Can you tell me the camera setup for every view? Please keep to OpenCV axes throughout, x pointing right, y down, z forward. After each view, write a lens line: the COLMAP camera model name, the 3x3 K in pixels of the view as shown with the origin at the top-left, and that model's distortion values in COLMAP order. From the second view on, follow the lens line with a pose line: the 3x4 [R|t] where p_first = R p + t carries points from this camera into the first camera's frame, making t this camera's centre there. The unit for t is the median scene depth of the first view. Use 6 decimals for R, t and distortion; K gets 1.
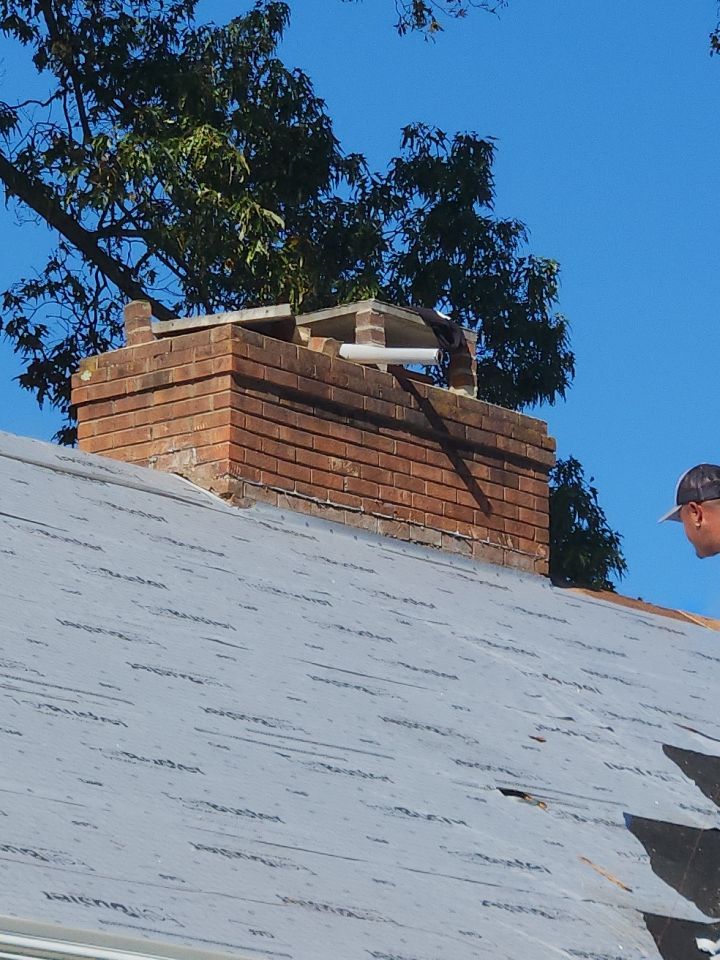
lens RADIAL K [[661.7, 0, 358.9], [0, 661.7, 474.4], [0, 0, 1]] dist [-0.008752, -0.002628]
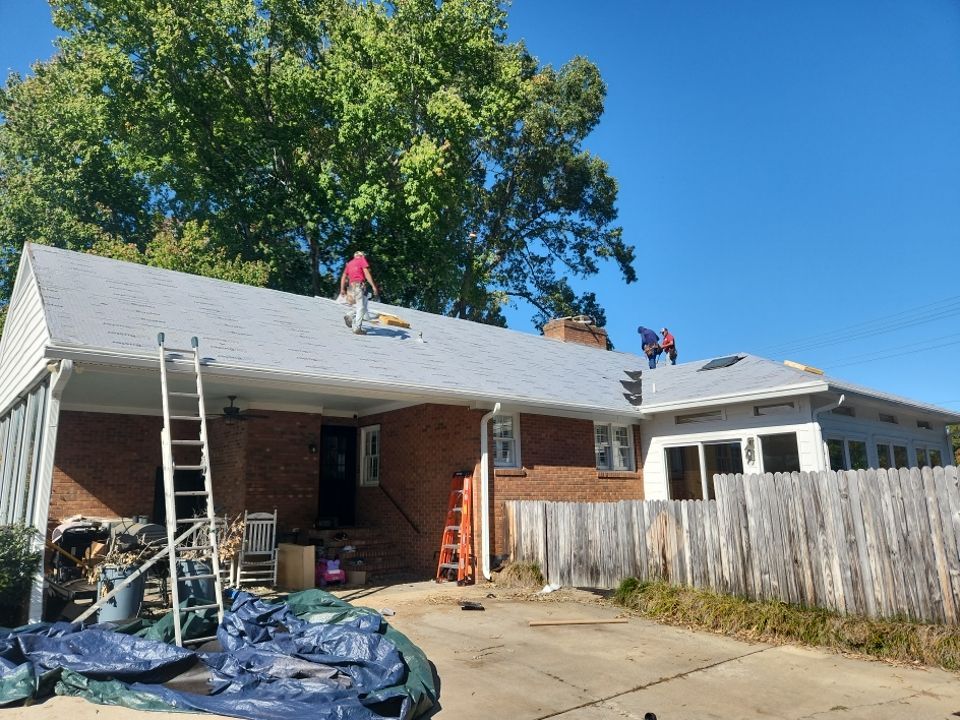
lens RADIAL K [[661.7, 0, 482.0], [0, 661.7, 361.1], [0, 0, 1]] dist [-0.008752, -0.002628]
pose [[0.998912, -0.046423, 0.004353, -1.193104], [0.046541, 0.987032, -0.153630, 1.391578], [0.002835, 0.153666, 0.988119, -6.535372]]
